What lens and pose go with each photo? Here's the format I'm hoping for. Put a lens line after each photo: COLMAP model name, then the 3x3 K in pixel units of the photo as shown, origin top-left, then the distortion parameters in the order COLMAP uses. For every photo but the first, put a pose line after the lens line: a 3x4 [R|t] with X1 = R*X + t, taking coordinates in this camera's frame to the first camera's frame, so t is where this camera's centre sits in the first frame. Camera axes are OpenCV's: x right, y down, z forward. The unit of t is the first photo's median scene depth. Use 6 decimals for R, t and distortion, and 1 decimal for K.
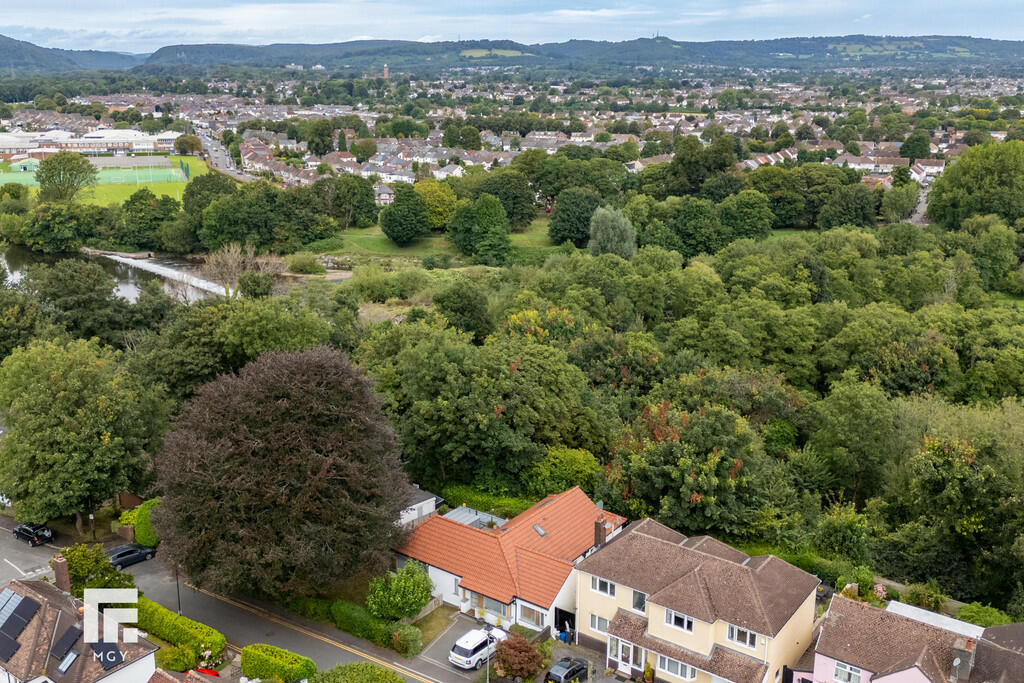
lens RADIAL K [[942.7, 0, 512.0], [0, 942.7, 341.5], [0, 0, 1]] dist [0.120587, -0.192522]
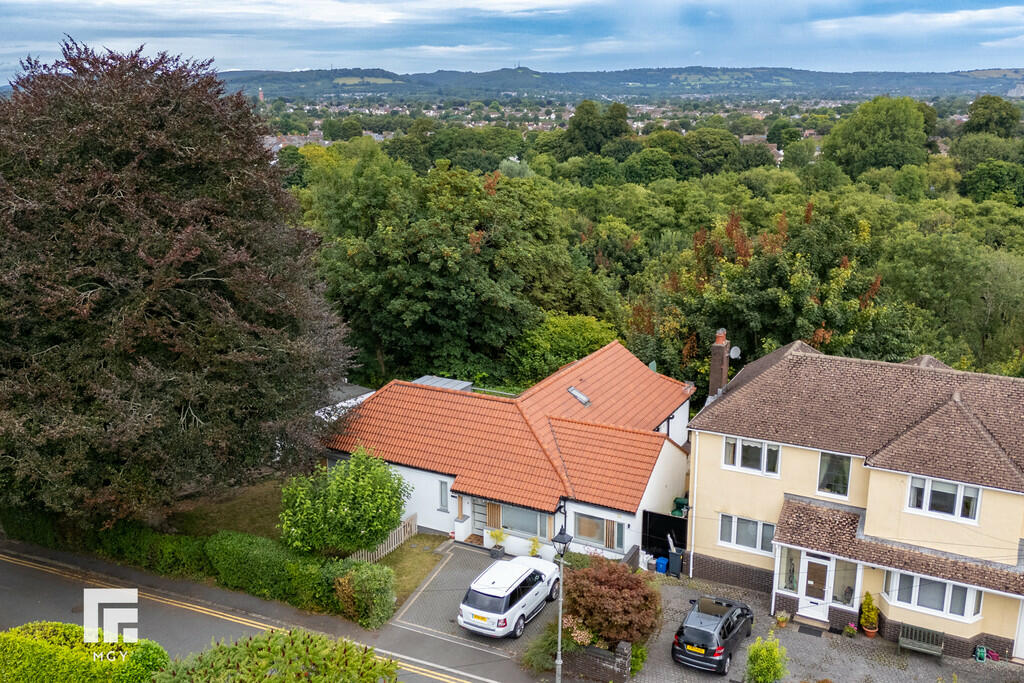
lens RADIAL K [[882.2, 0, 515.7], [0, 882.2, 340.8], [0, 0, 1]] dist [0.113588, -0.141530]
pose [[0.989896, -0.039451, 0.136196, -0.064830], [0.041445, 0.999071, -0.011837, 0.136075], [-0.135603, 0.017362, 0.990611, 0.375032]]
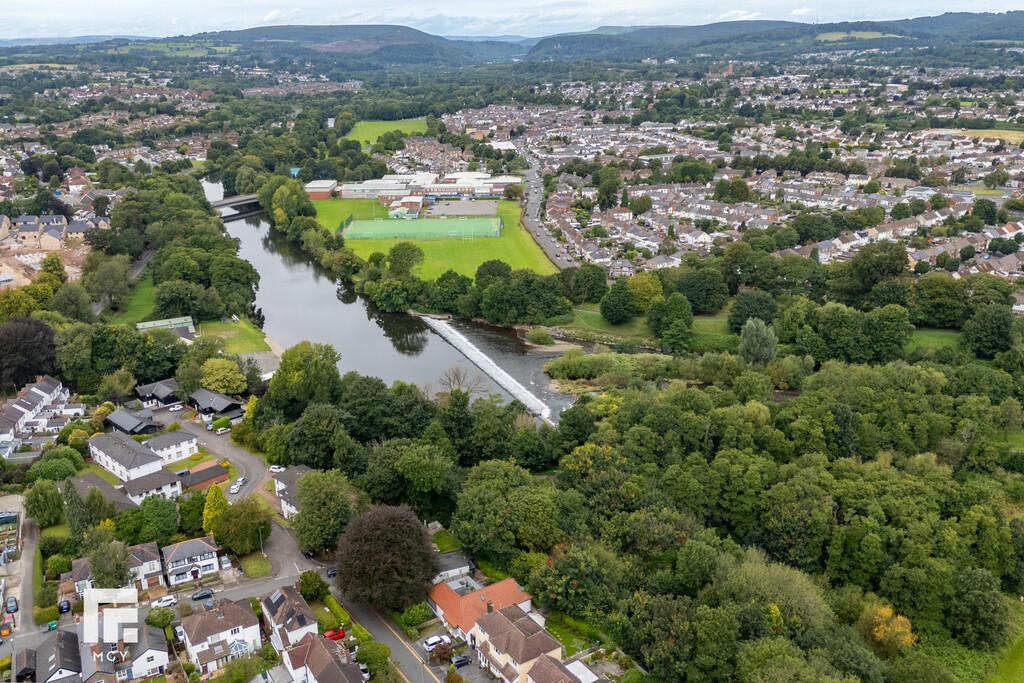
lens RADIAL K [[882.2, 0, 515.7], [0, 882.2, 340.8], [0, 0, 1]] dist [0.113588, -0.141530]
pose [[0.932316, 0.090509, -0.350137, 0.641697], [-0.076569, 0.995629, 0.053486, -0.434156], [0.353447, -0.023056, 0.935170, -0.783763]]
